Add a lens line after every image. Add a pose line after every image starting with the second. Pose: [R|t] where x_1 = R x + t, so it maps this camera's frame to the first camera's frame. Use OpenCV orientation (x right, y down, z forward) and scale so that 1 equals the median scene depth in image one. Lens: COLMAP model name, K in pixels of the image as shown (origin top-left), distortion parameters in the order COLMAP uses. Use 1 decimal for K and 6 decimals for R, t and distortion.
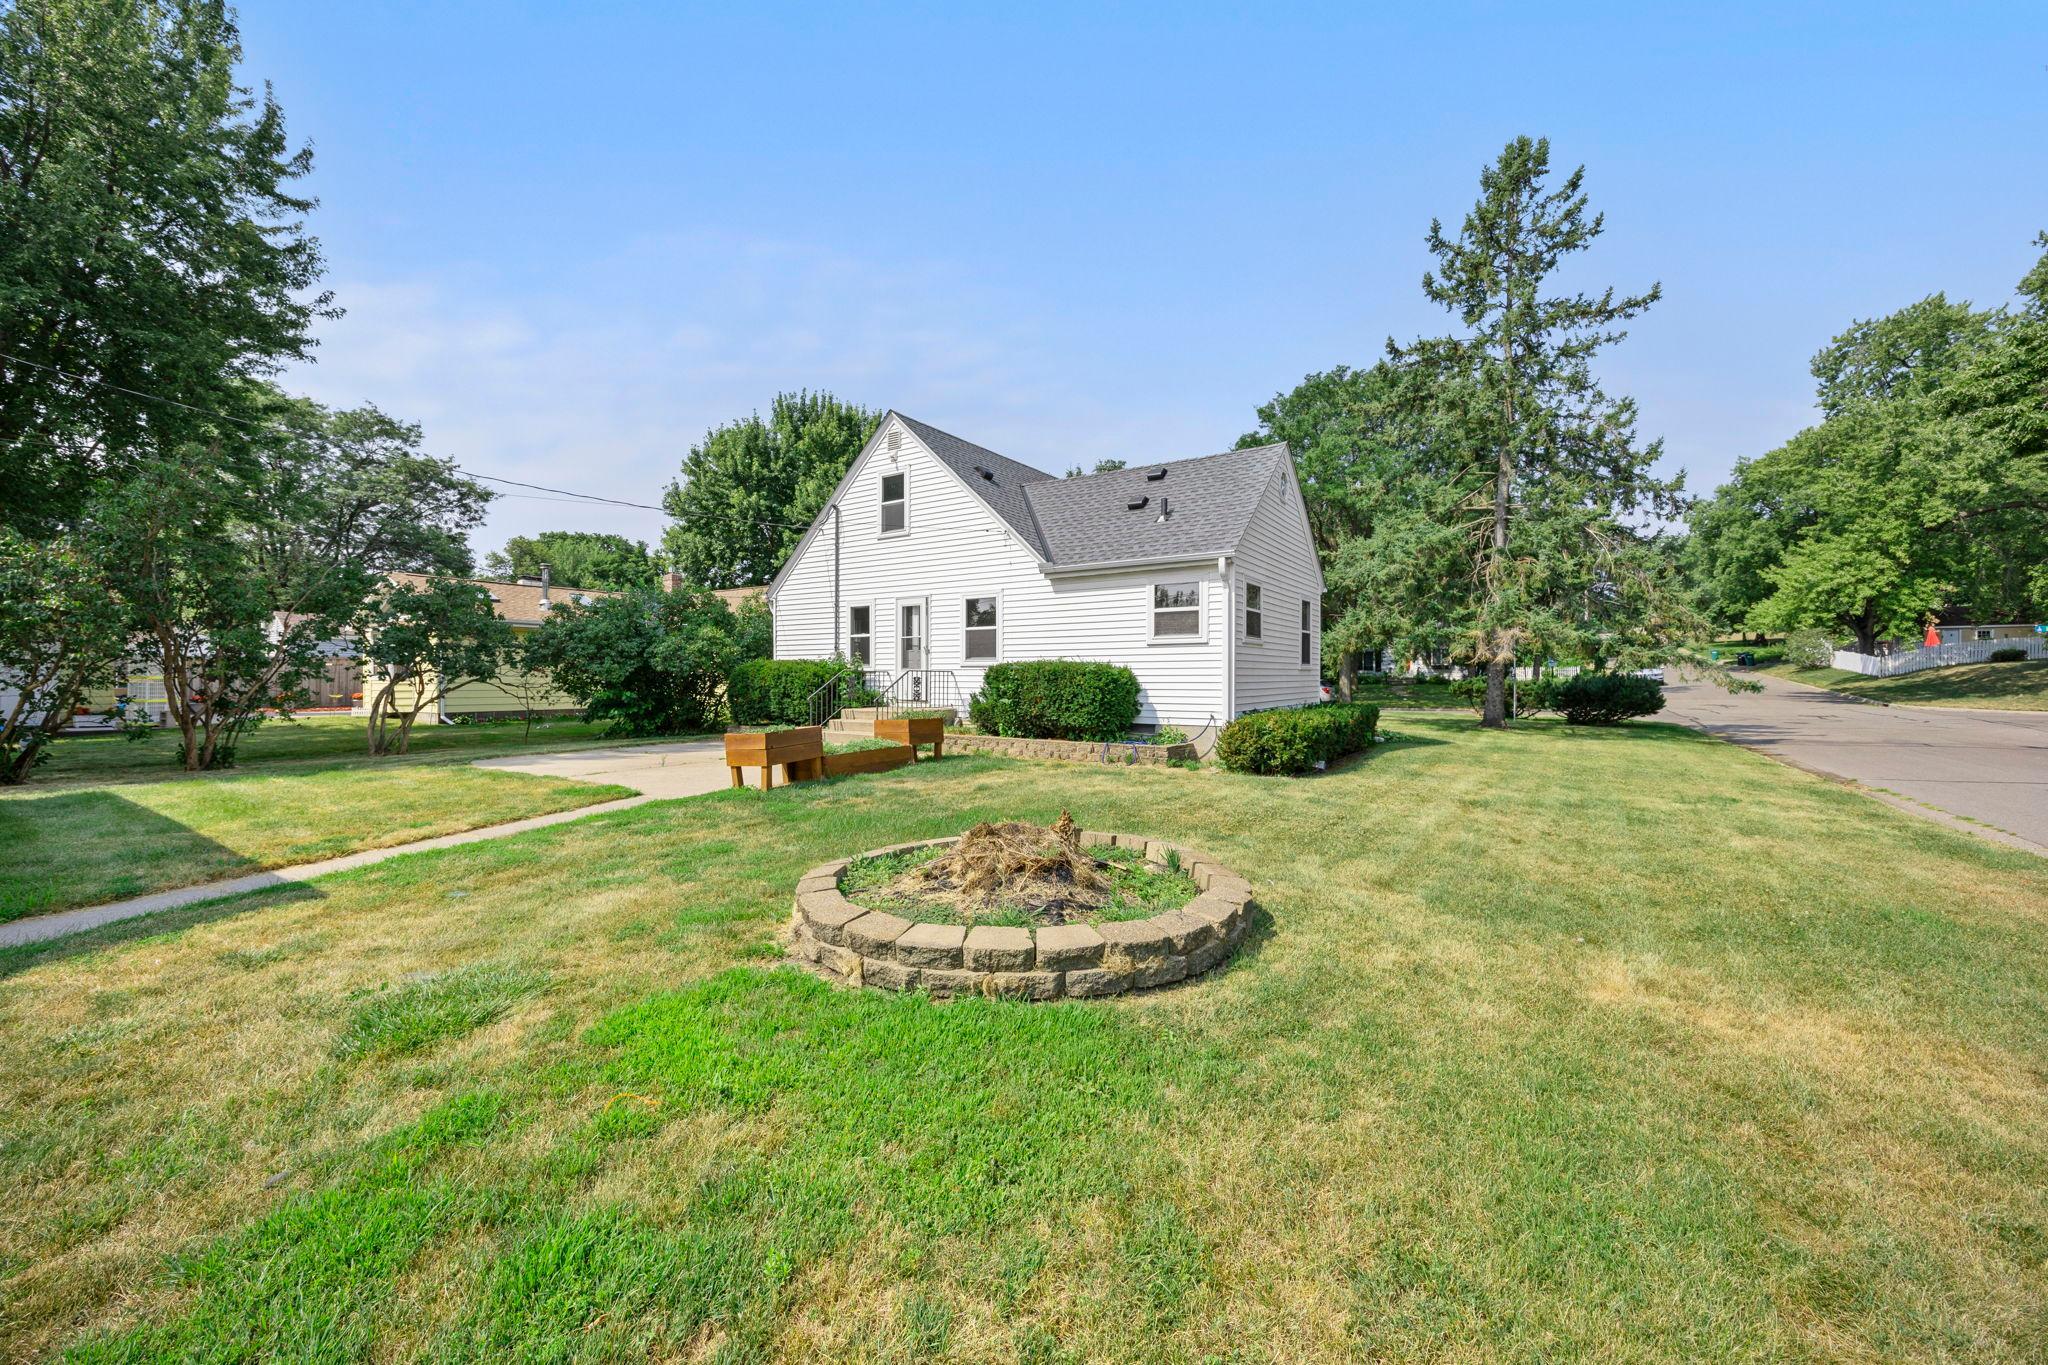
lens RADIAL K [[805.9, 0, 1025.3], [0, 805.9, 679.3], [0, 0, 1]] dist [0.000603, -0.001377]
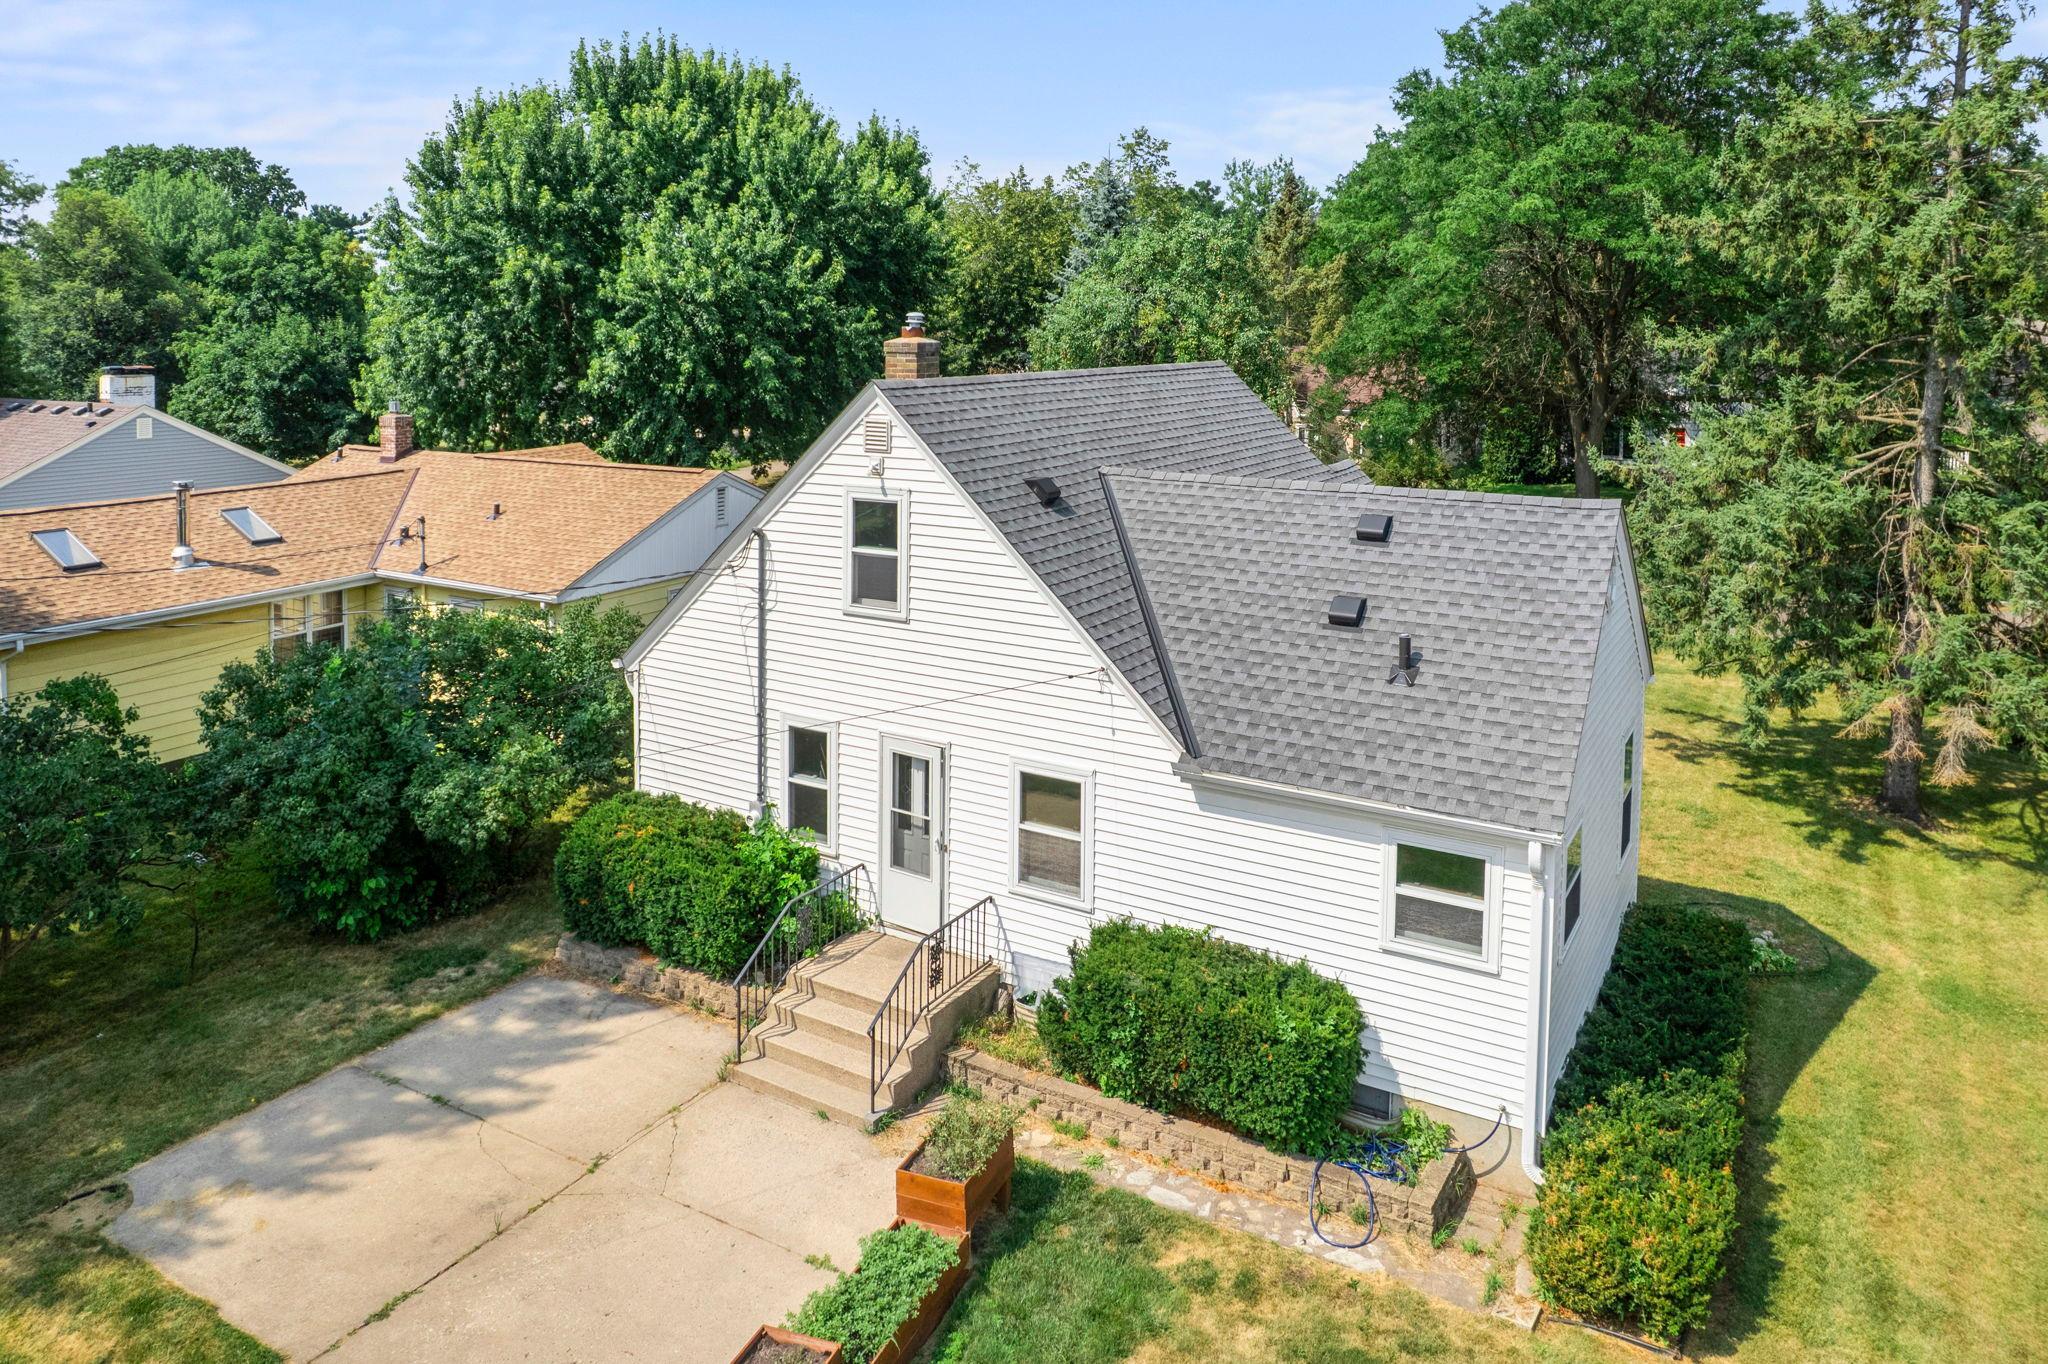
lens RADIAL K [[1435.1, 0, 1008.3], [0, 1435.1, 351.4], [0, 0, 1]] dist [-0.021925, 0.004138]
pose [[0.999605, -0.001078, 0.028085, -0.095733], [0.000430, 0.999734, 0.023053, -0.356535], [-0.028102, -0.023032, 0.999340, 0.044419]]
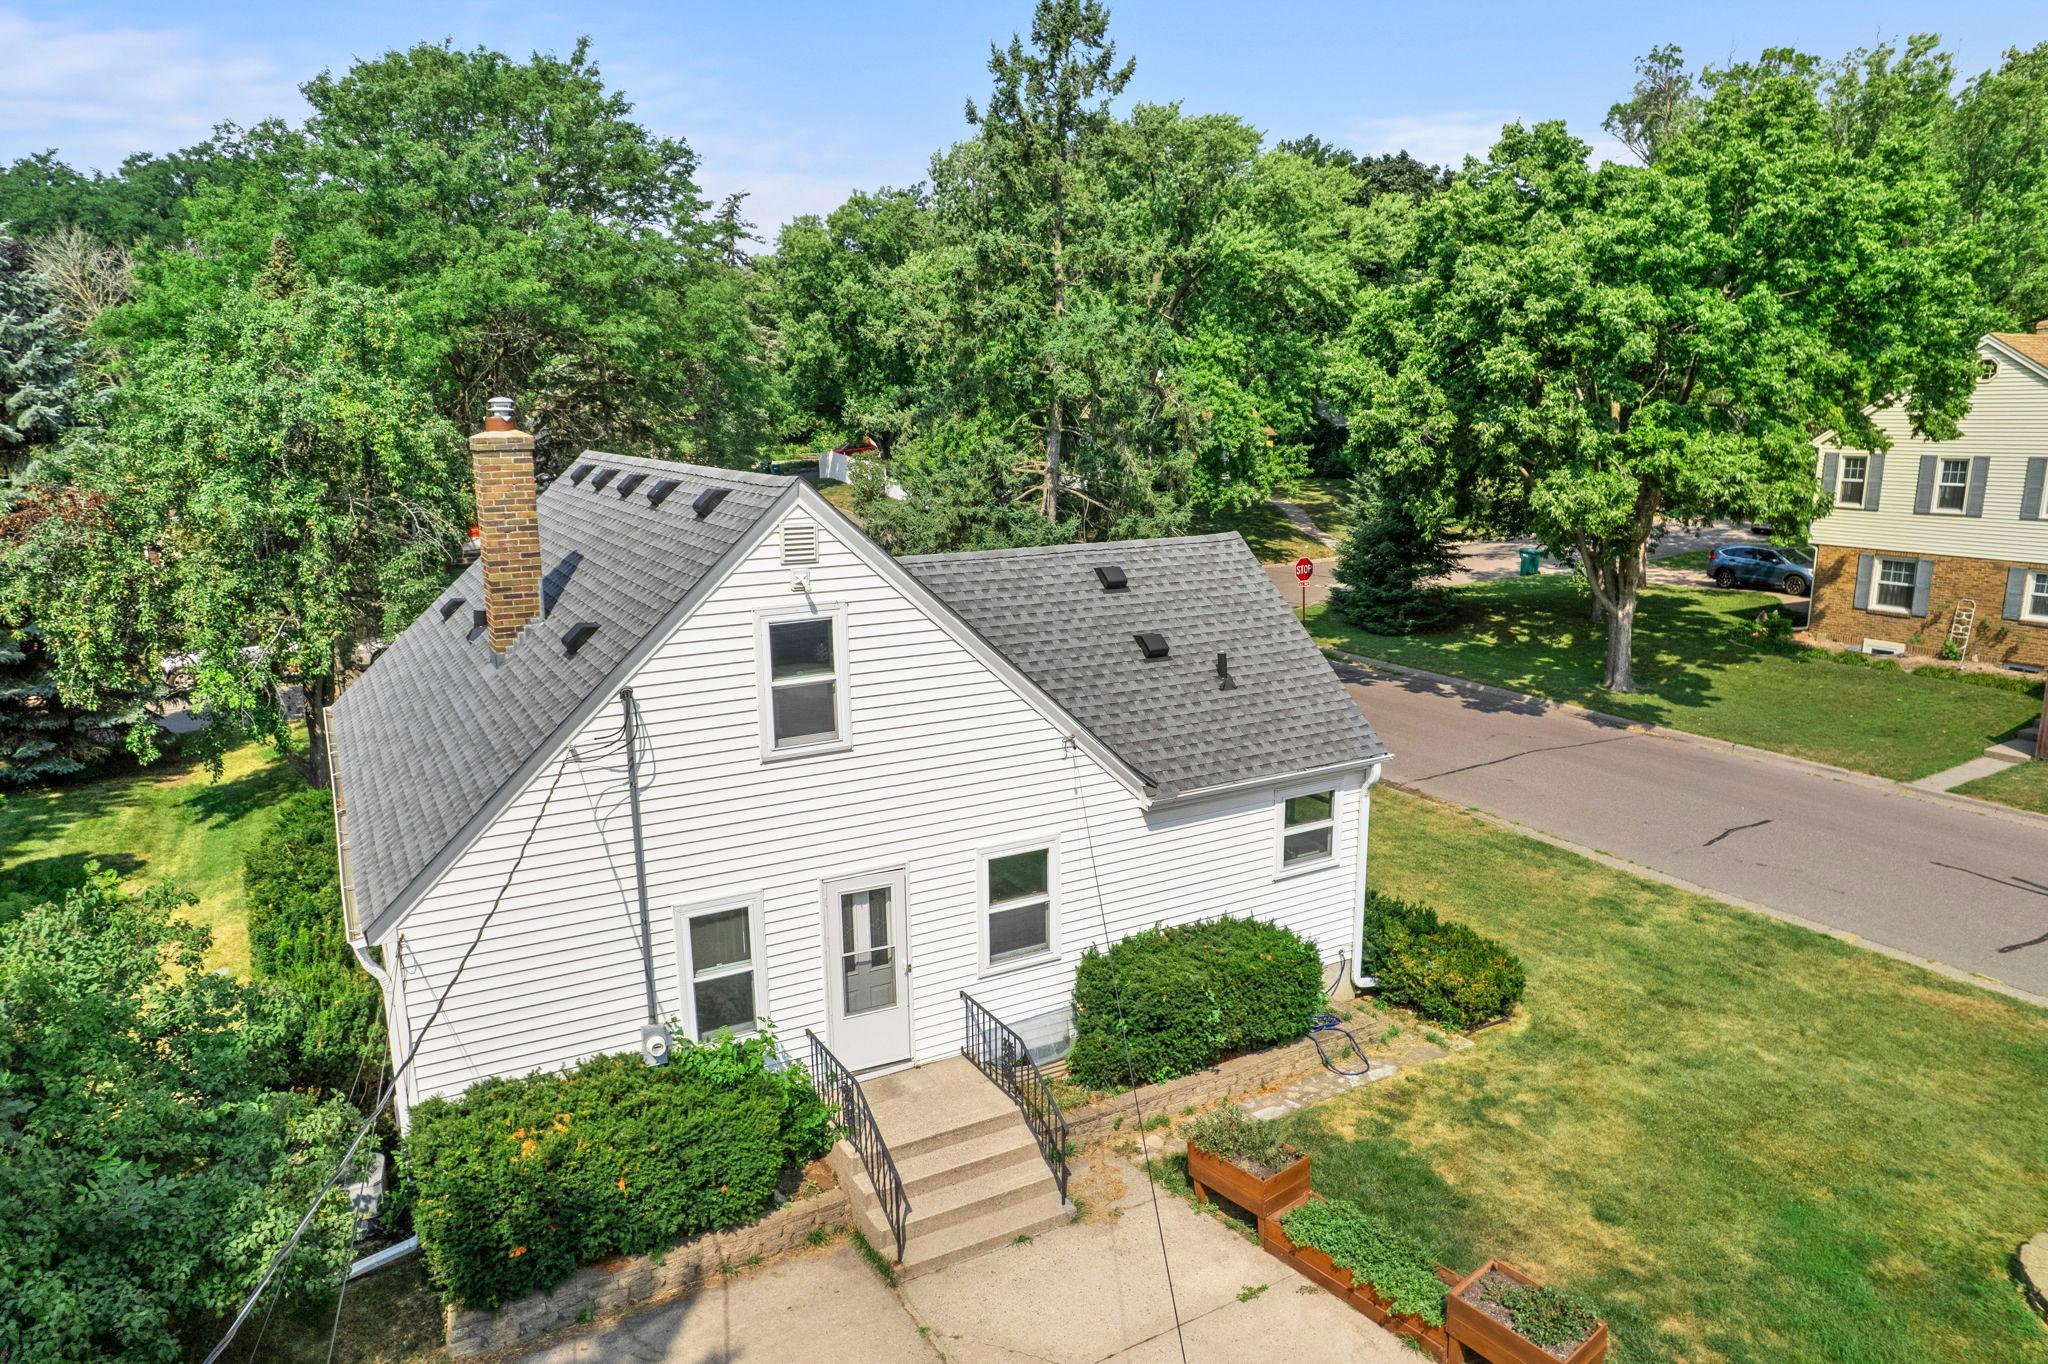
lens RADIAL K [[1336.0, 0, 1030.7], [0, 1336.0, 685.3], [0, 0, 1]] dist [-0.060542, 0.043339]
pose [[0.453477, -0.194680, 0.869746, -0.722149], [0.009766, 0.976879, 0.213568, -0.357940], [-0.891215, -0.088354, 0.444894, 0.522592]]
